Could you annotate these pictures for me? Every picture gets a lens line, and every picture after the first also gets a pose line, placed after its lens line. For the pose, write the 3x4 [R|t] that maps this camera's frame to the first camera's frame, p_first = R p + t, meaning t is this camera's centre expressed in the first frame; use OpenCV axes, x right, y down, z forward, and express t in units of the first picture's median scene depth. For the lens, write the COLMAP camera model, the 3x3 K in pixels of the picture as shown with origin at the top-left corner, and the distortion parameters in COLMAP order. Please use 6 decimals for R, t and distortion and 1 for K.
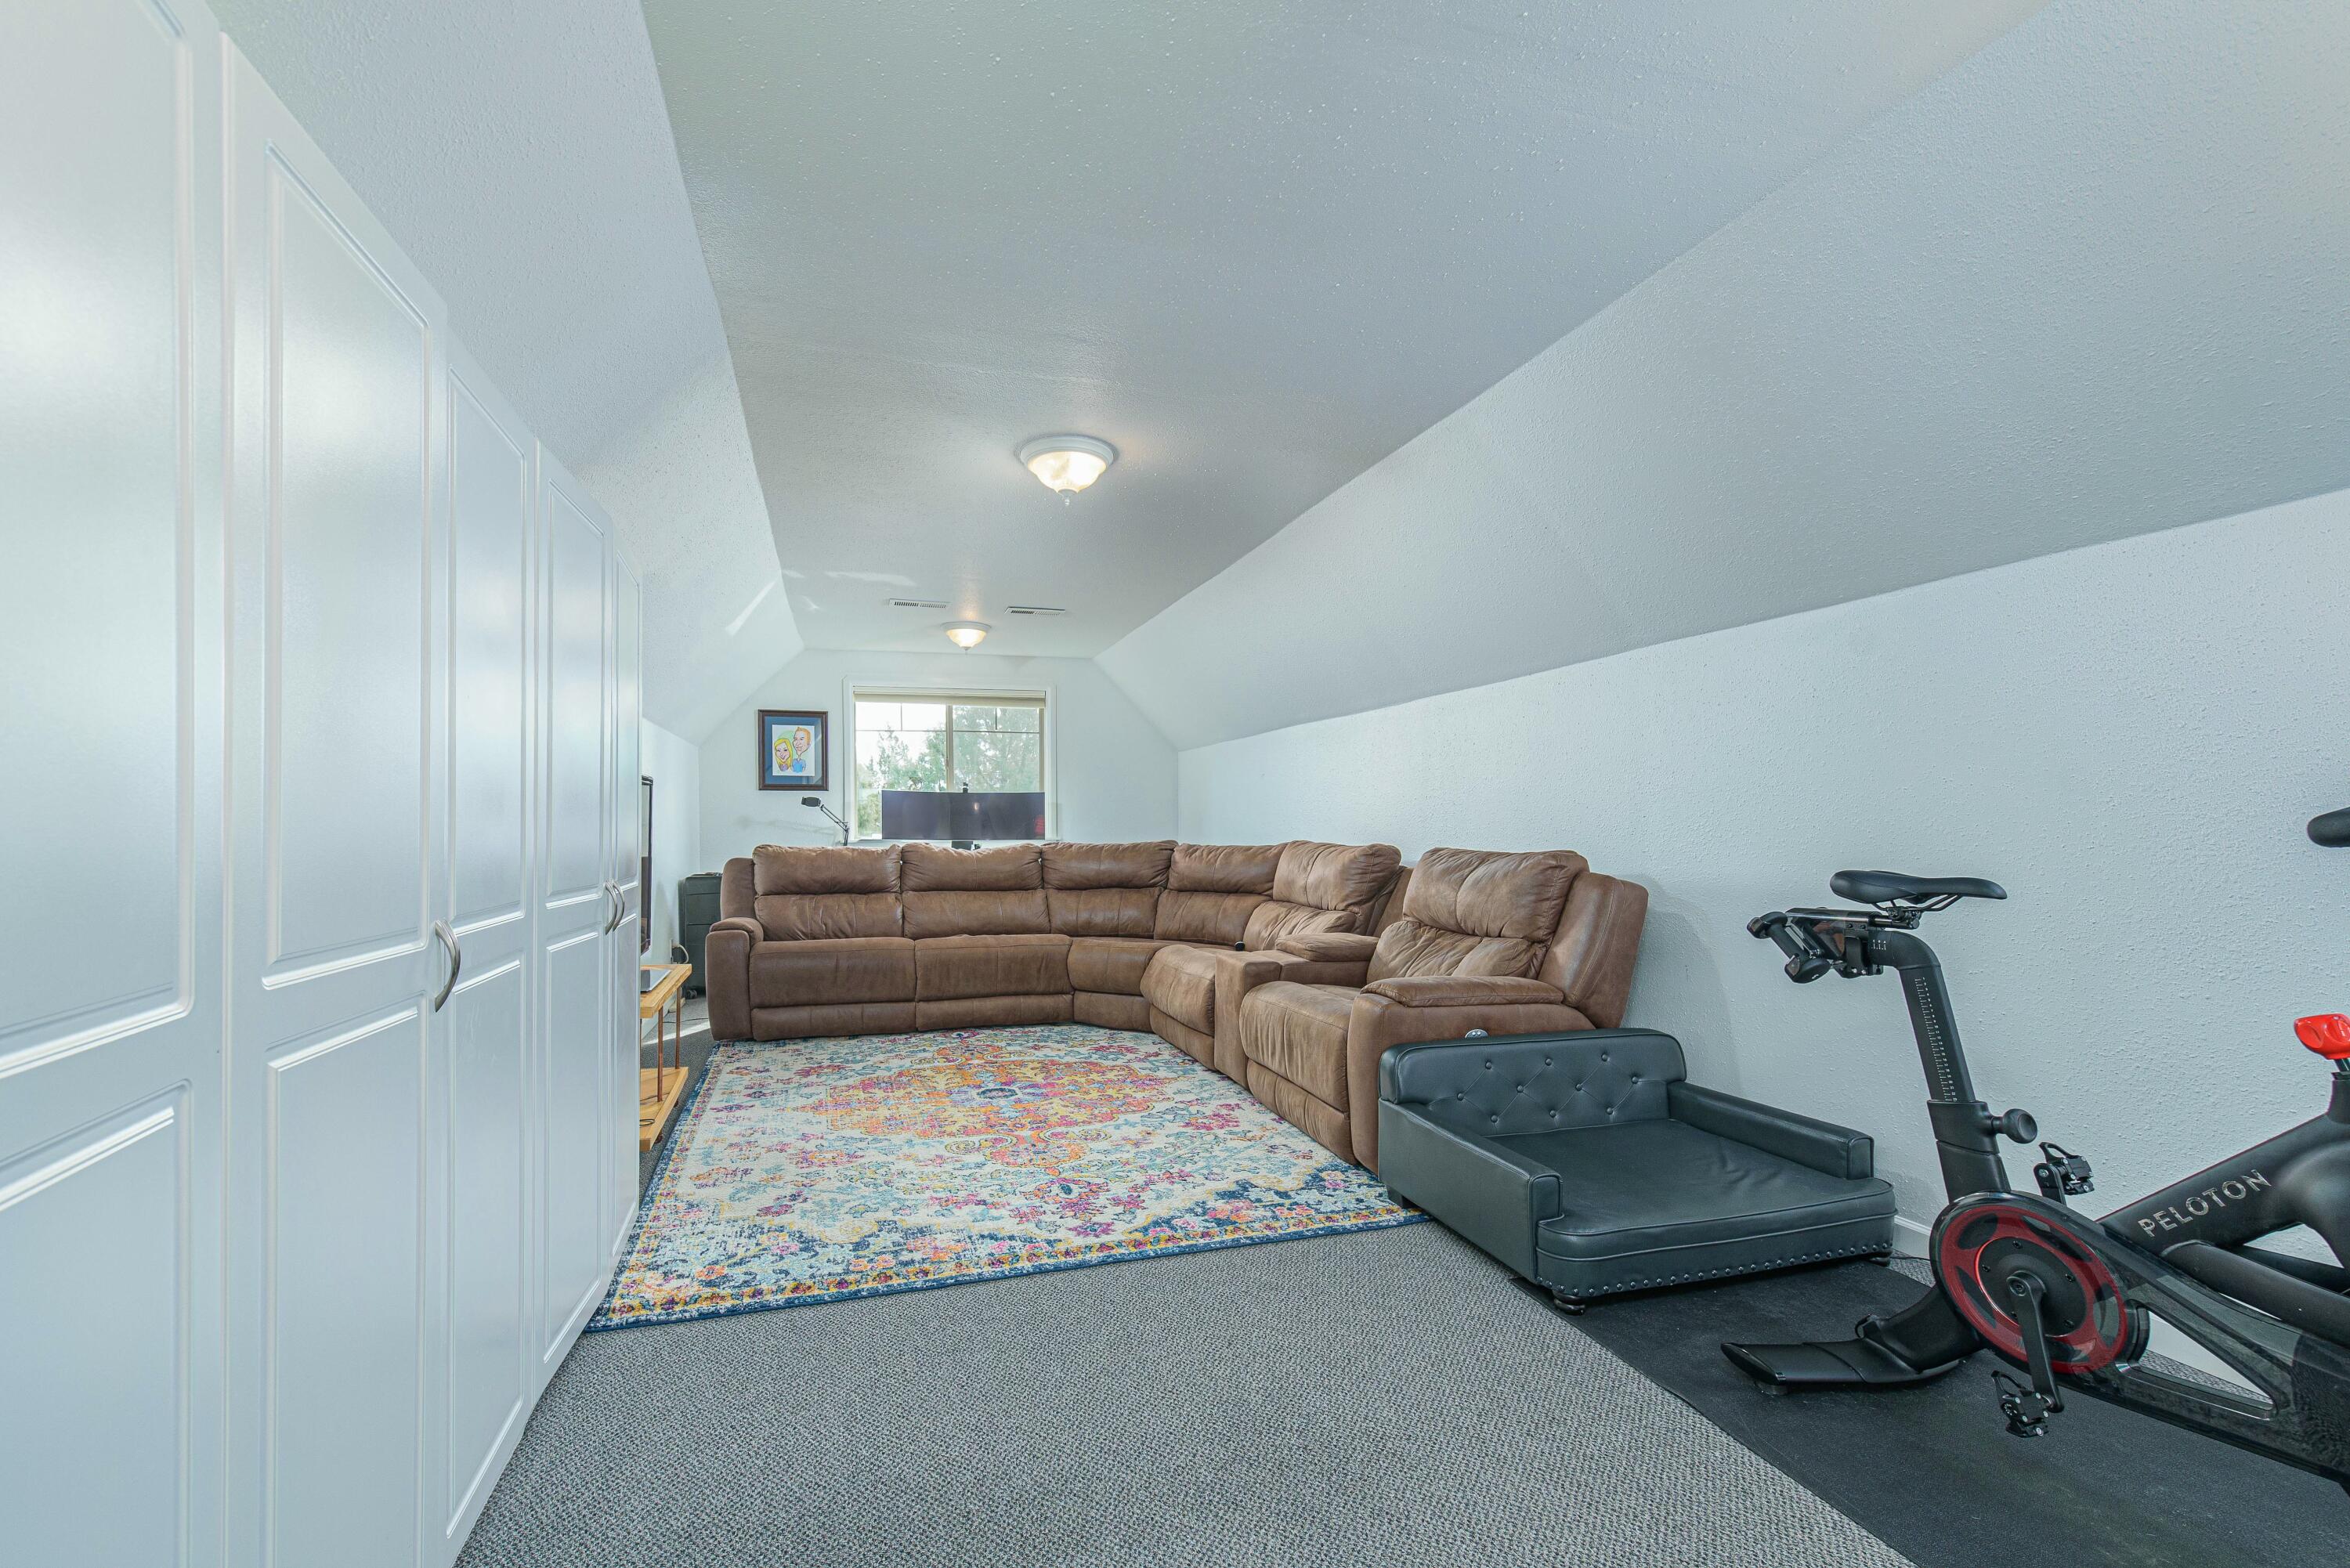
lens RADIAL K [[917.5, 0, 1174.3], [0, 917.5, 837.5], [0, 0, 1]] dist [0.002150, -0.000051]
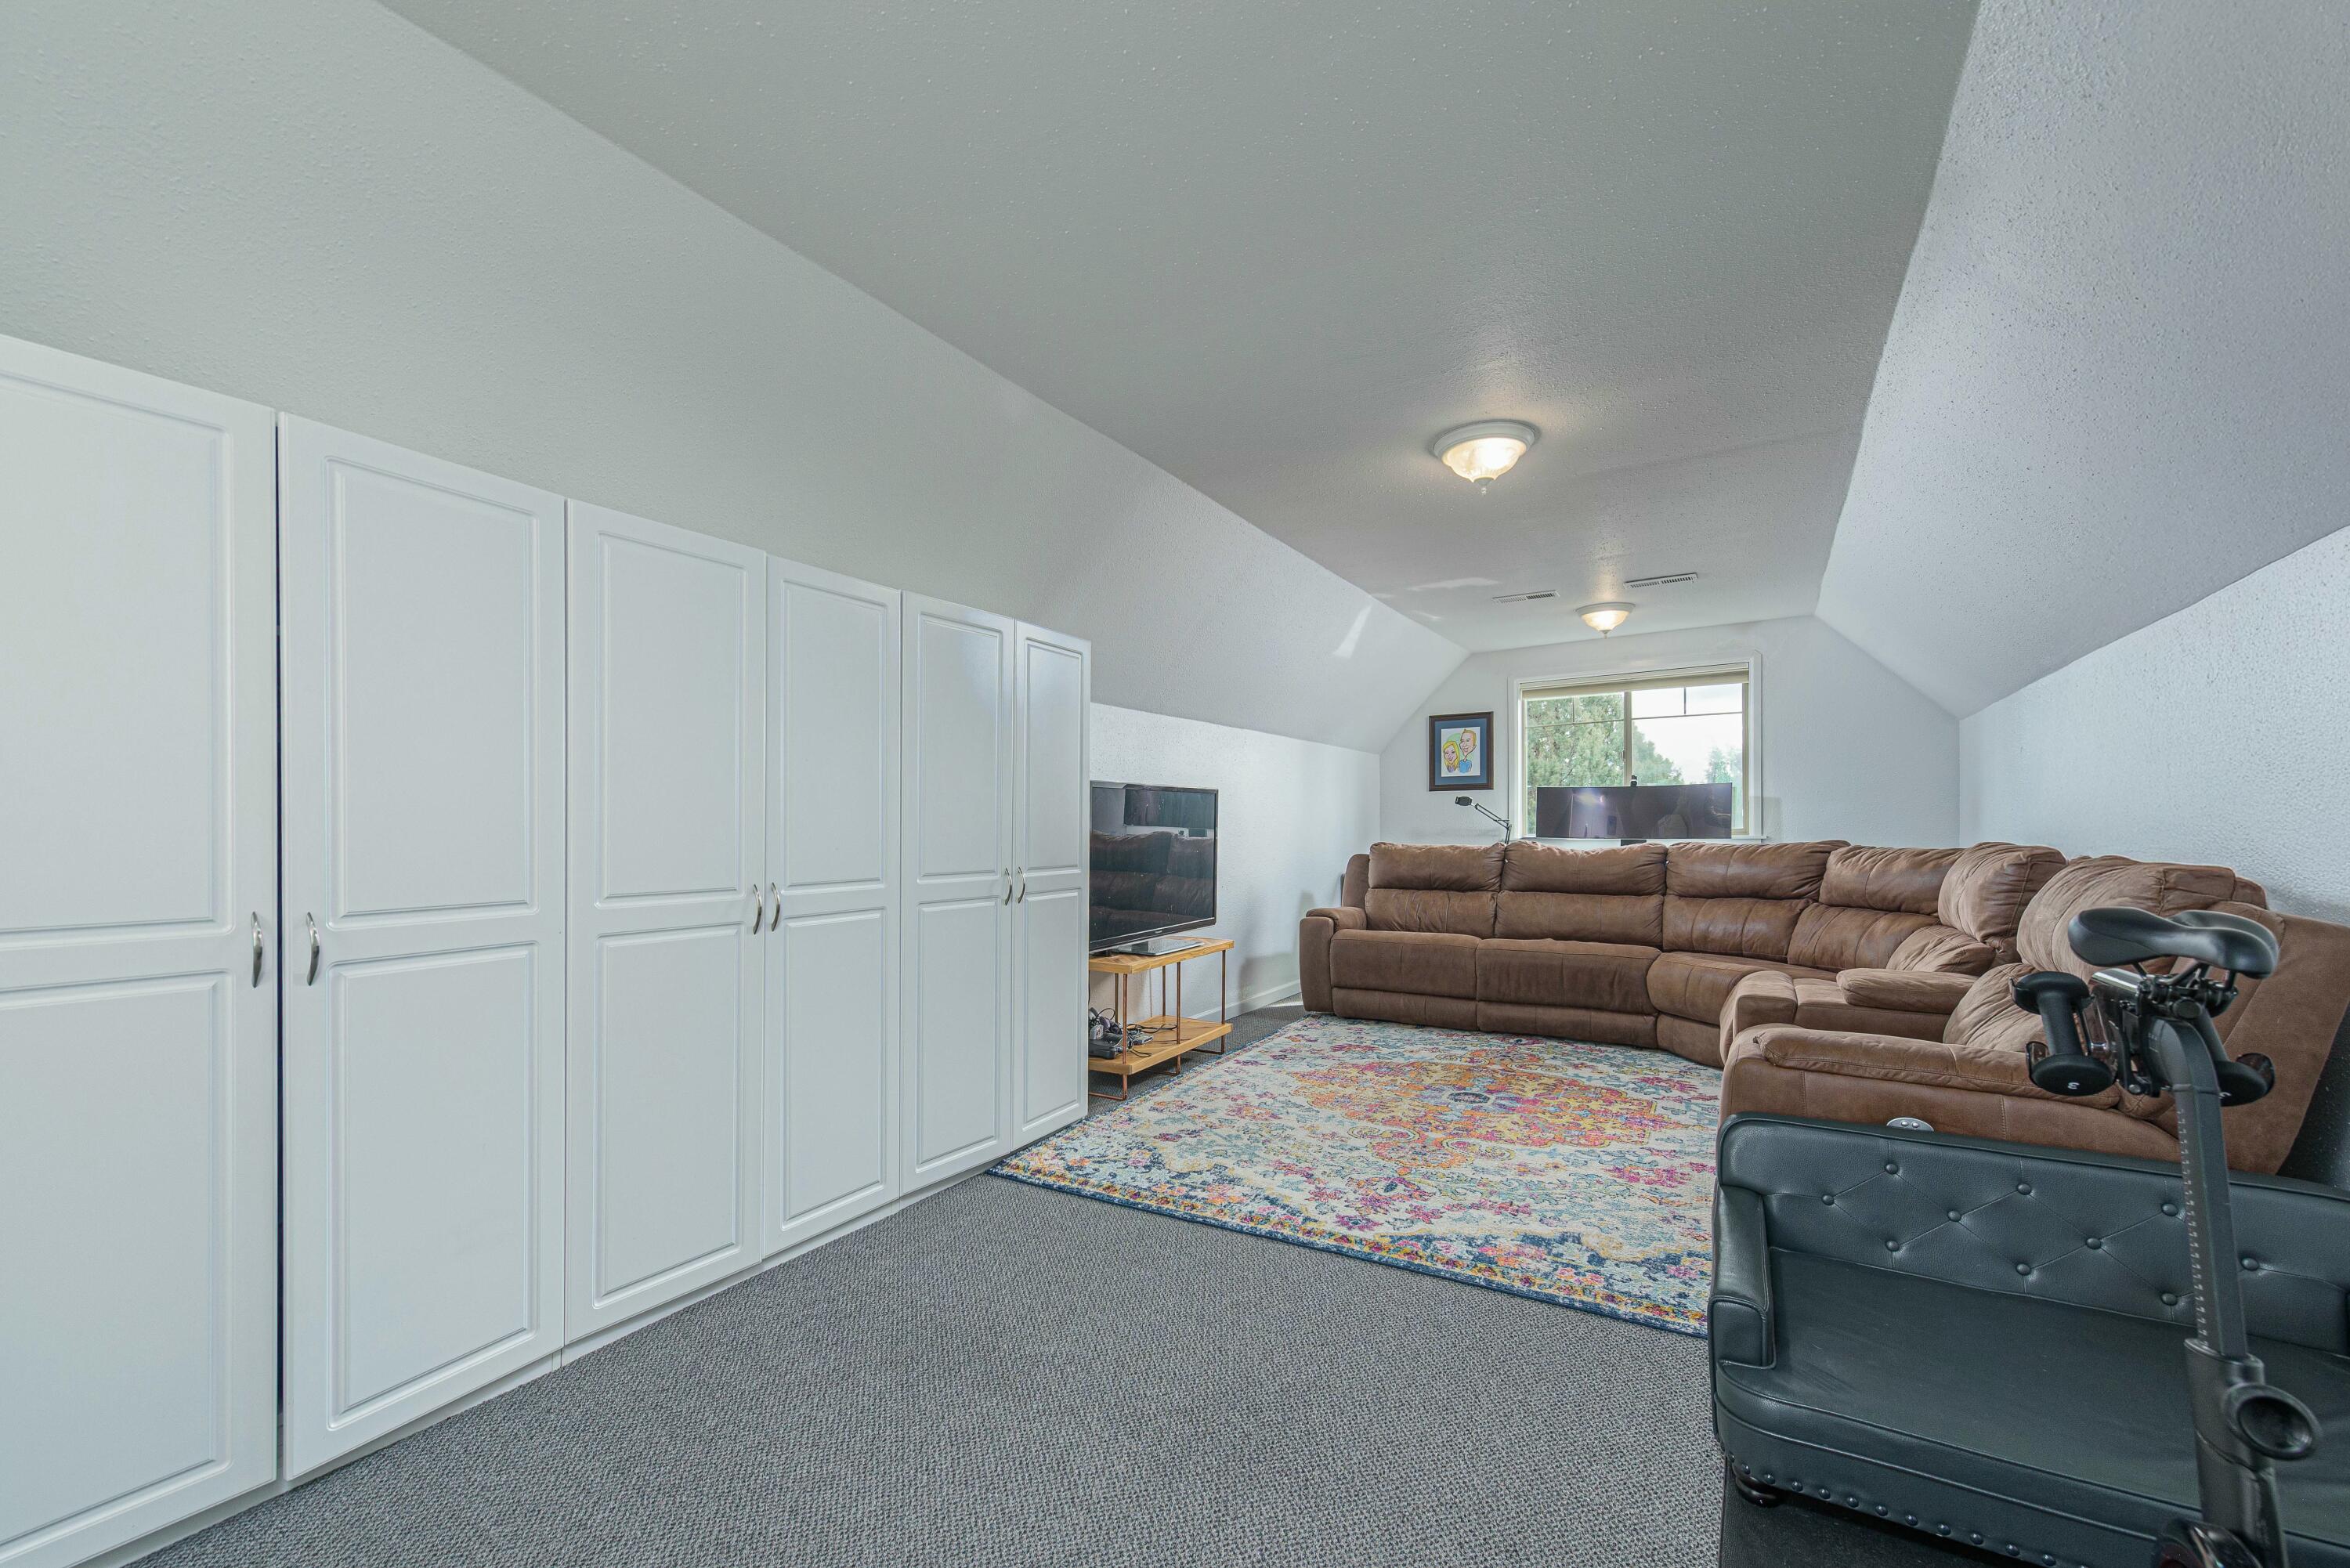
lens RADIAL K [[931.3, 0, 1178.9], [0, 931.3, 822.5], [0, 0, 1]] dist [0.003333, 0.000022]
pose [[0.705177, -0.007383, -0.708993, 0.305801], [-0.001592, 0.999927, -0.011997, -0.003647], [0.709030, 0.009588, 0.705113, 0.074042]]
